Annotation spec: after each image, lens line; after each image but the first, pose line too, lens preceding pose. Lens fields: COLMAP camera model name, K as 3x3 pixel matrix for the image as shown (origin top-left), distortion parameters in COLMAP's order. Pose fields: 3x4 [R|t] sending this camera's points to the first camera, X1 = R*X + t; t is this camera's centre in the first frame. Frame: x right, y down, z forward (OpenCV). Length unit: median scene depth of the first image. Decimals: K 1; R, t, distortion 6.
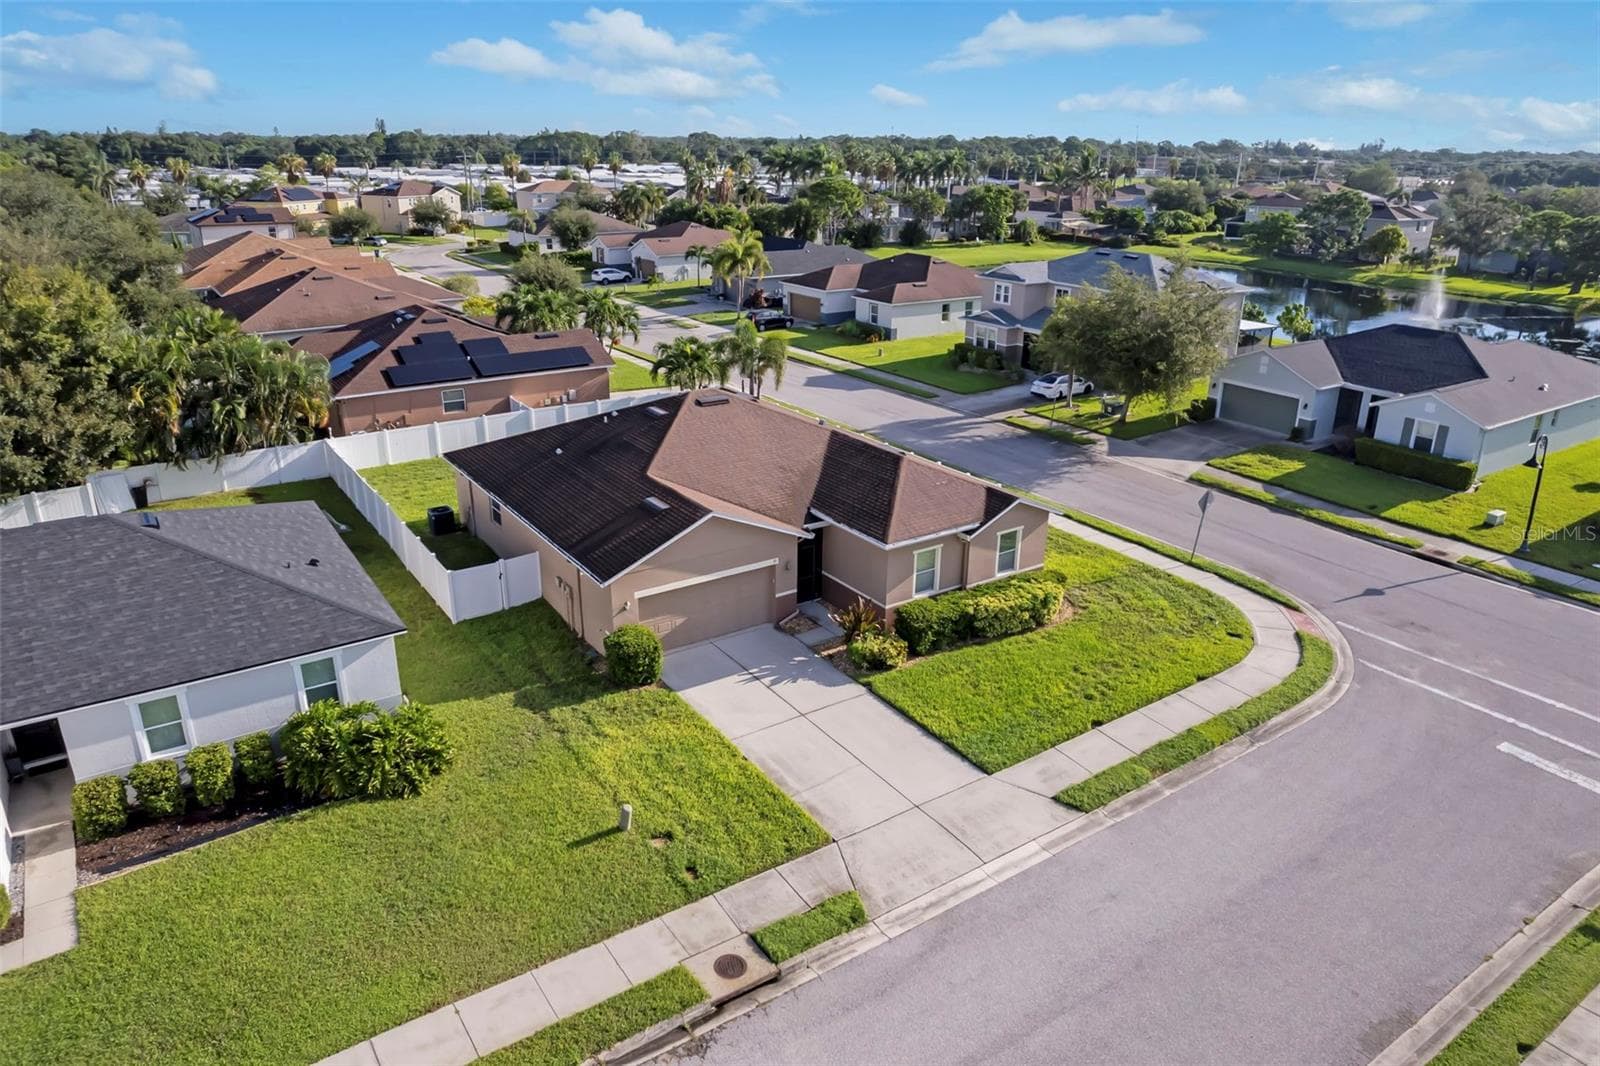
lens RADIAL K [[1059.5, 0, 800.5], [0, 1059.5, 502.0], [0, 0, 1]] dist [-0.055904, -0.000228]
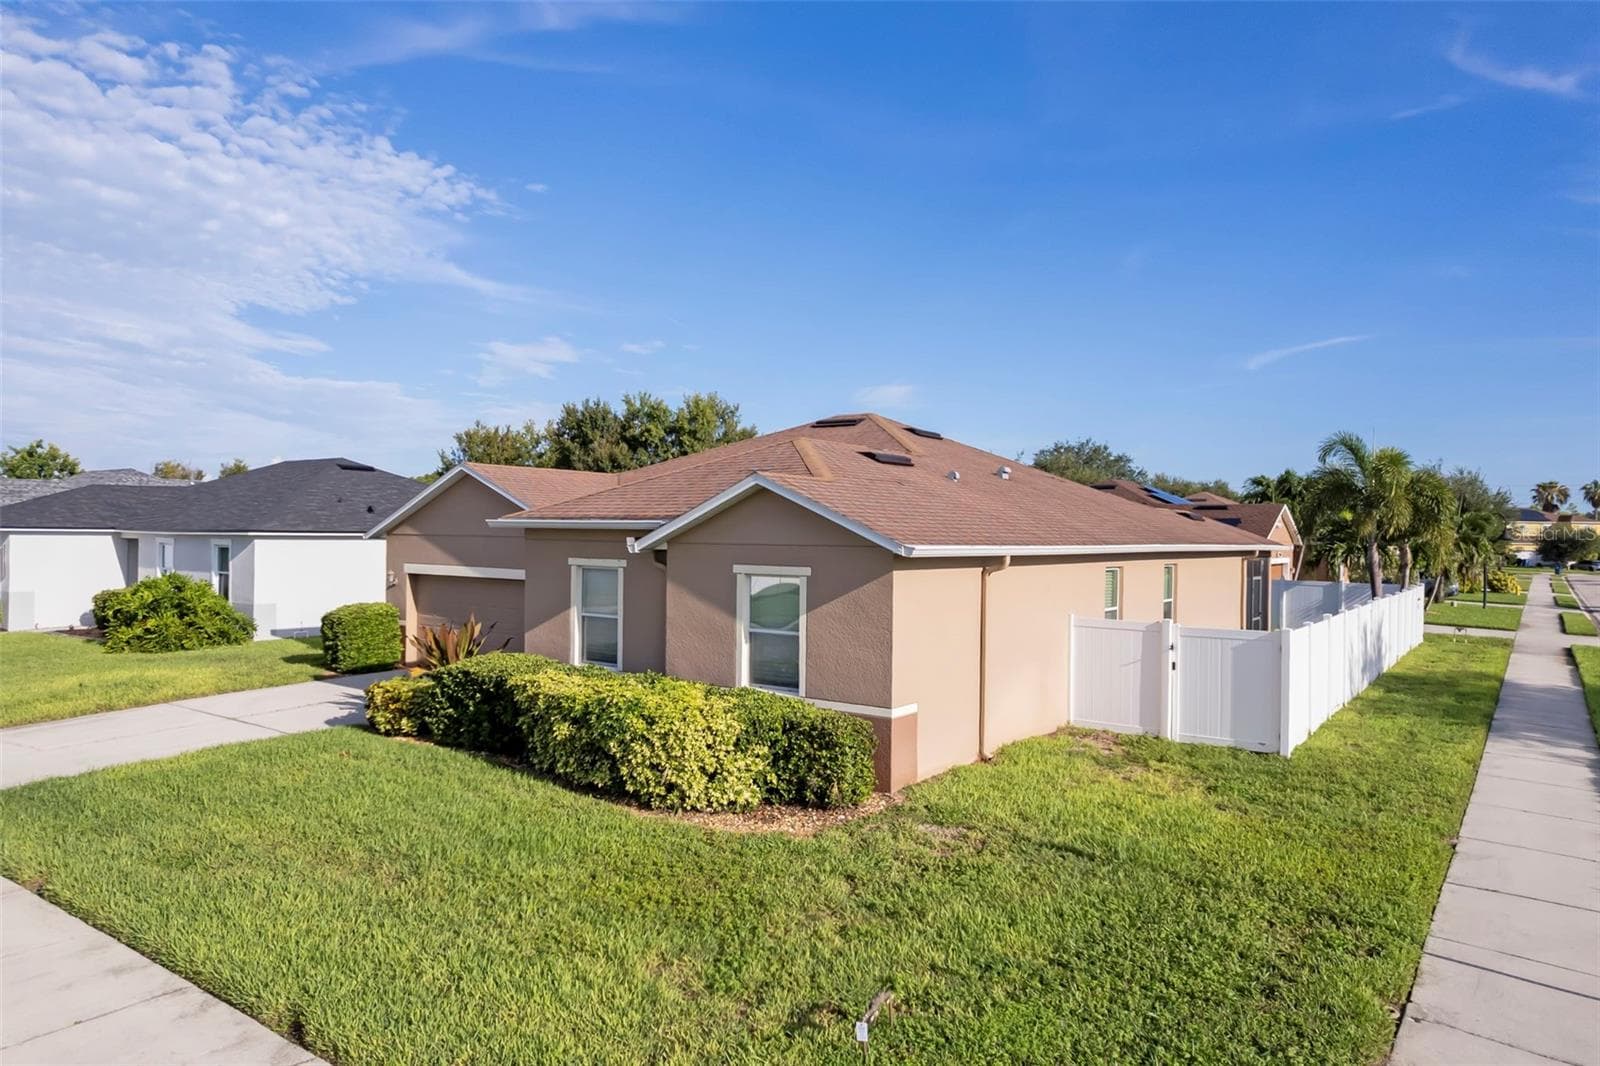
lens RADIAL K [[1040.6, 0, 800.0], [0, 1040.6, 533.0], [0, 0, 1]] dist [-0.075884, 0.067194]
pose [[0.333738, -0.008448, -0.942628, 0.559318], [-0.312858, 0.942289, -0.119213, 0.056300], [0.889235, 0.334695, 0.311835, 0.894096]]
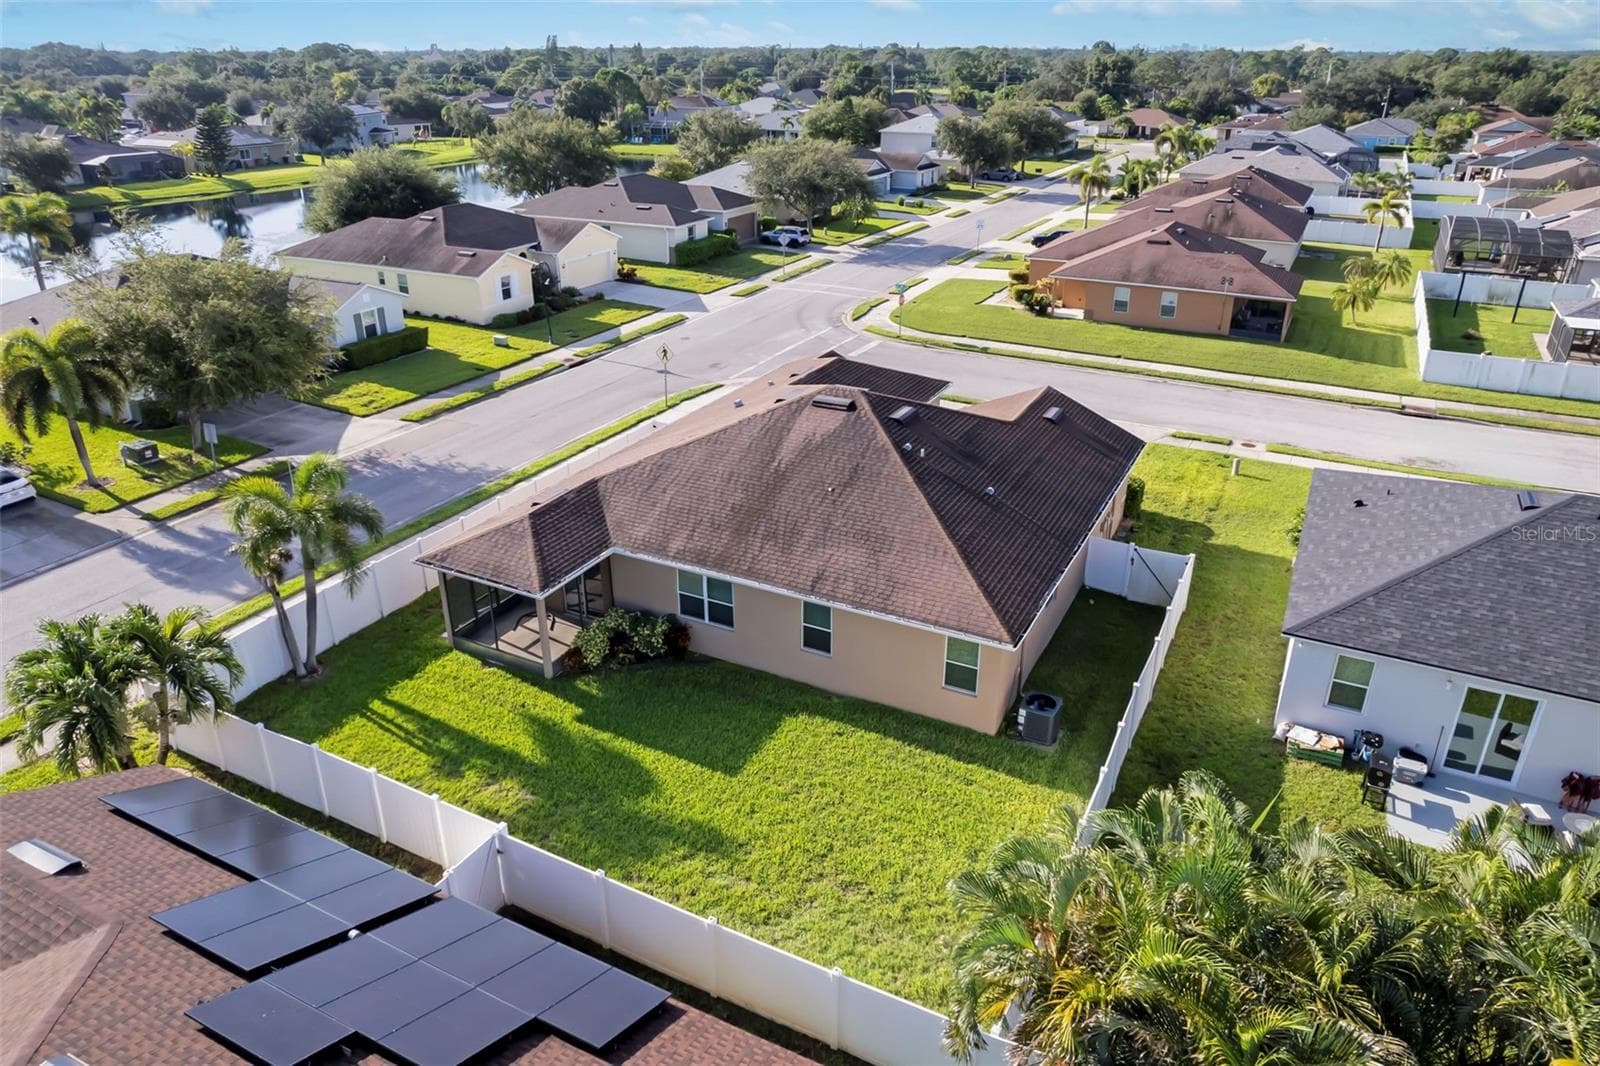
lens RADIAL K [[1058.9, 0, 800.0], [0, 1058.9, 533.0], [0, 0, 1]] dist [-0.078632, 0.066455]
pose [[-0.471523, -0.379571, 0.795985, -0.862369], [0.281172, 0.790806, 0.543661, -0.526258], [-0.835828, 0.480158, -0.266158, 1.461707]]
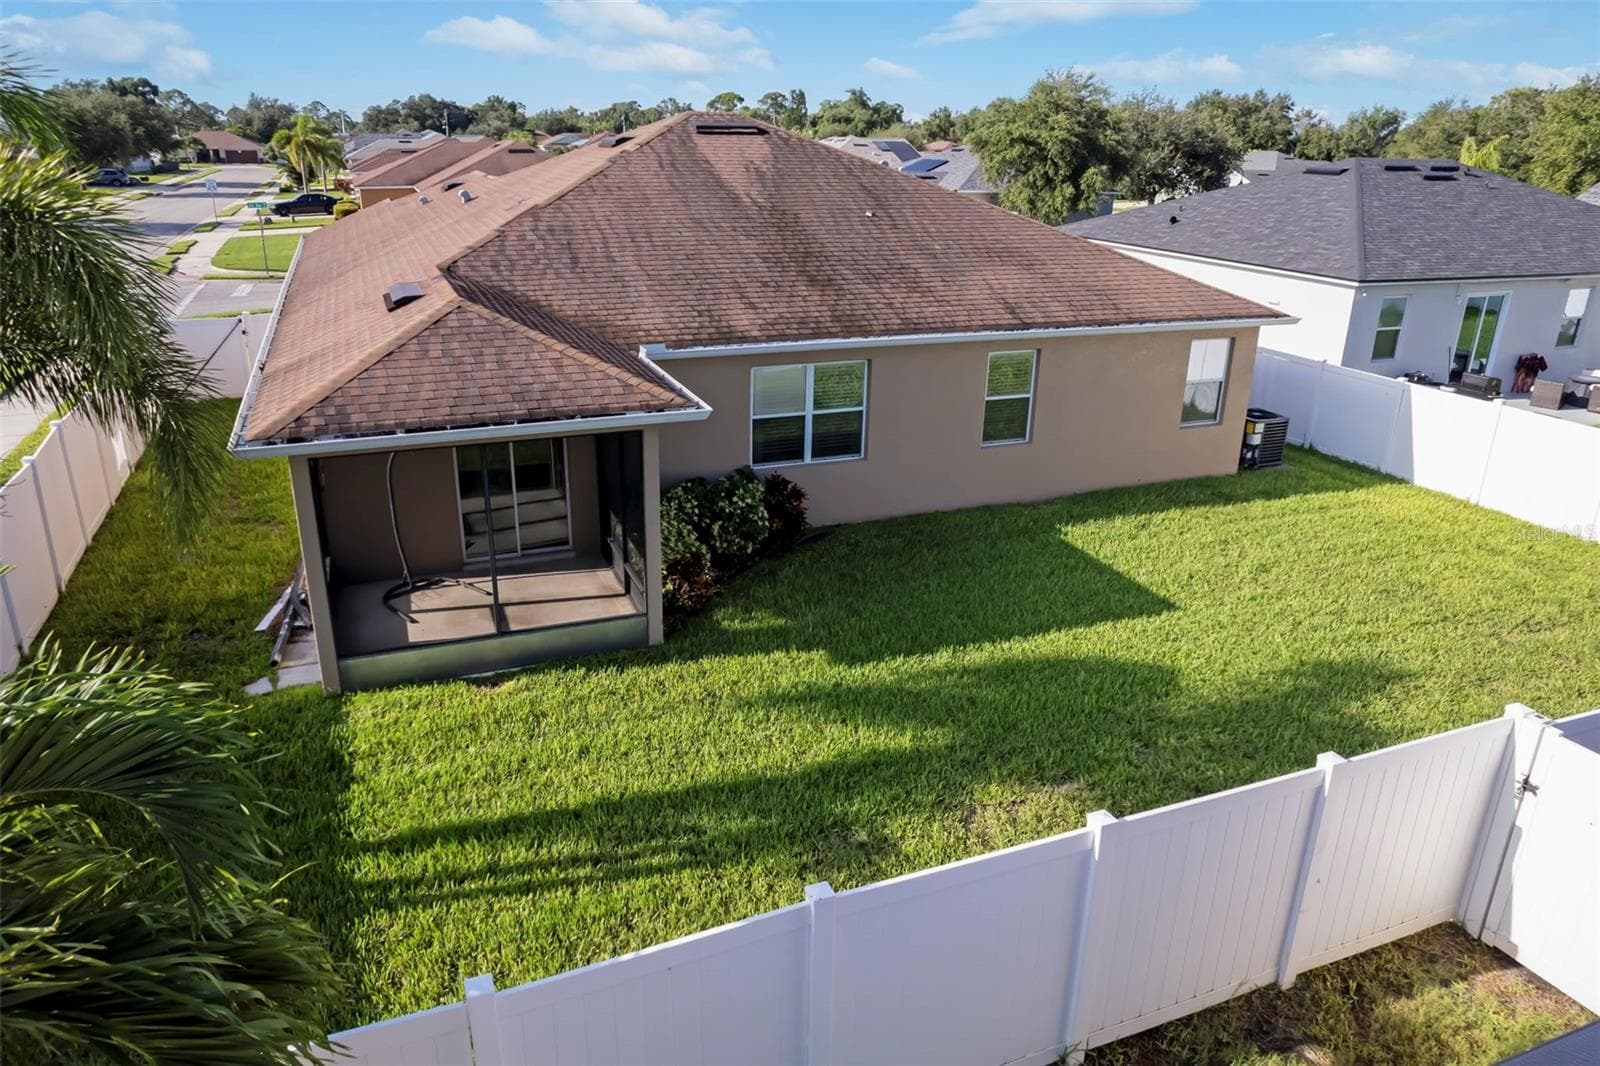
lens RADIAL K [[1073.5, 0, 800.0], [0, 1073.5, 533.0], [0, 0, 1]] dist [-0.095030, 0.091390]
pose [[-0.976902, -0.101272, 0.188168, -0.281119], [0.041112, 0.775043, 0.630570, -0.301433], [-0.209697, 0.623740, -0.752977, 1.691890]]
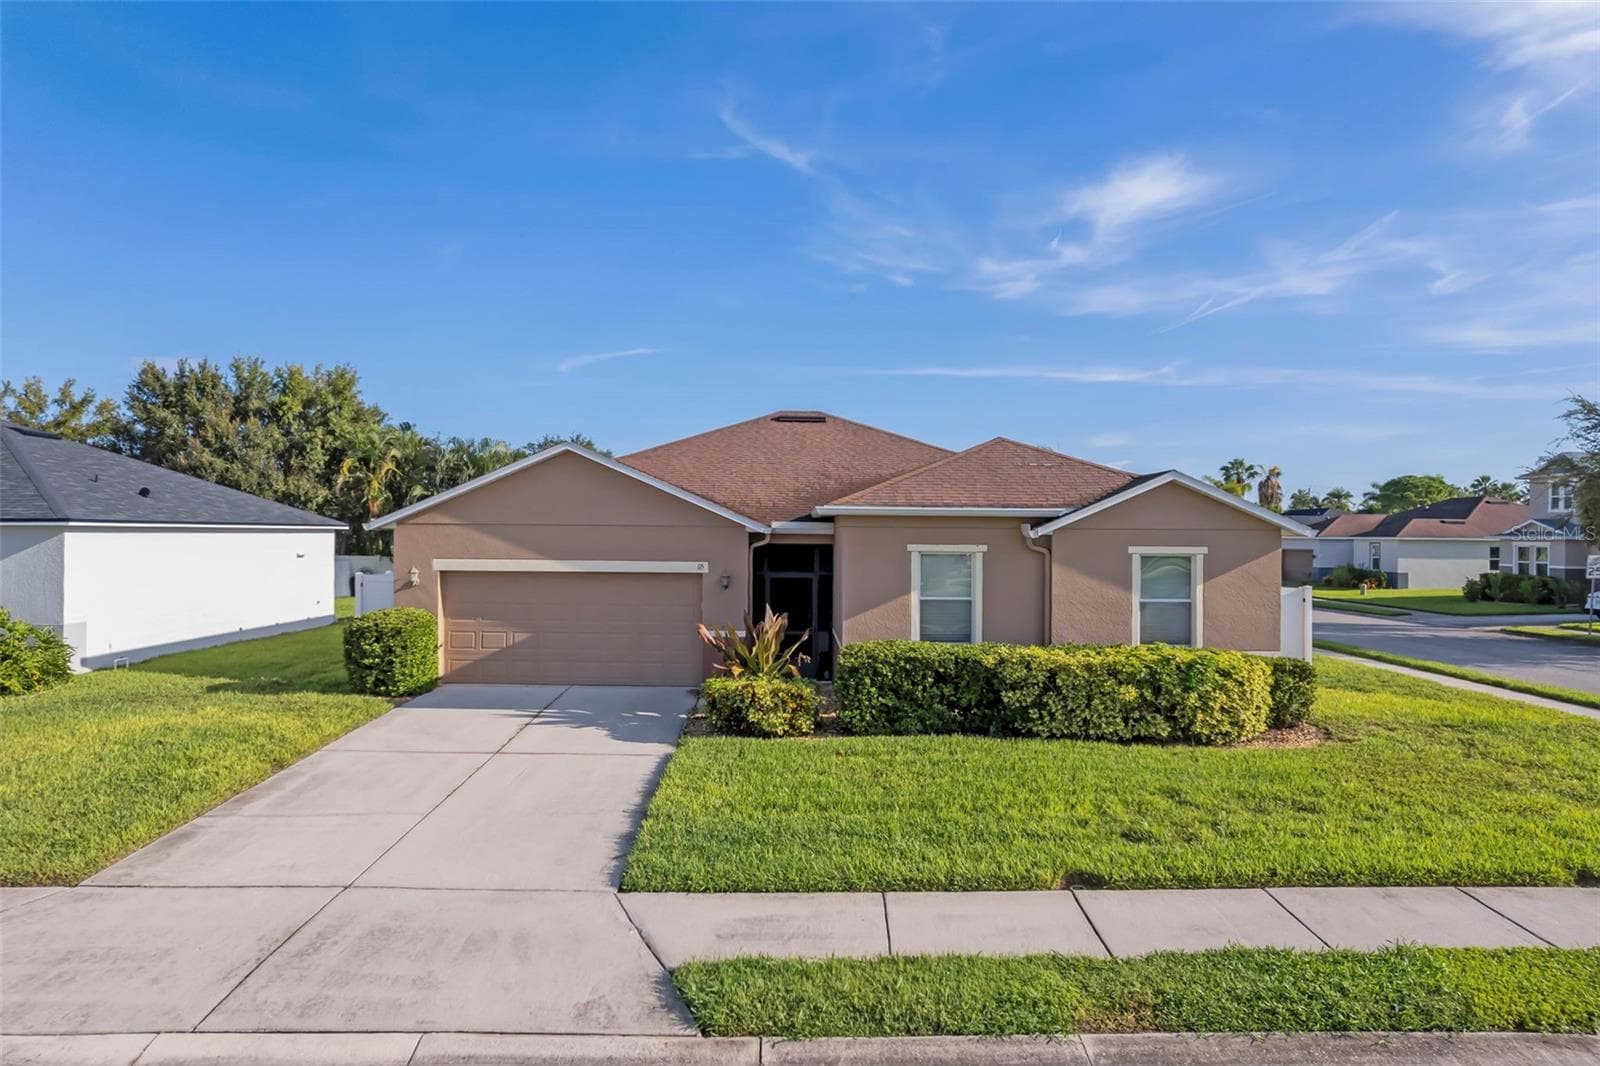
lens RADIAL K [[1040.6, 0, 800.0], [0, 1040.6, 533.0], [0, 0, 1]] dist [-0.075884, 0.067194]
pose [[0.830167, -0.005601, -0.557487, 0.320579], [-0.178948, 0.944363, -0.275963, 0.176609], [0.528015, 0.328857, 0.782977, 0.556747]]
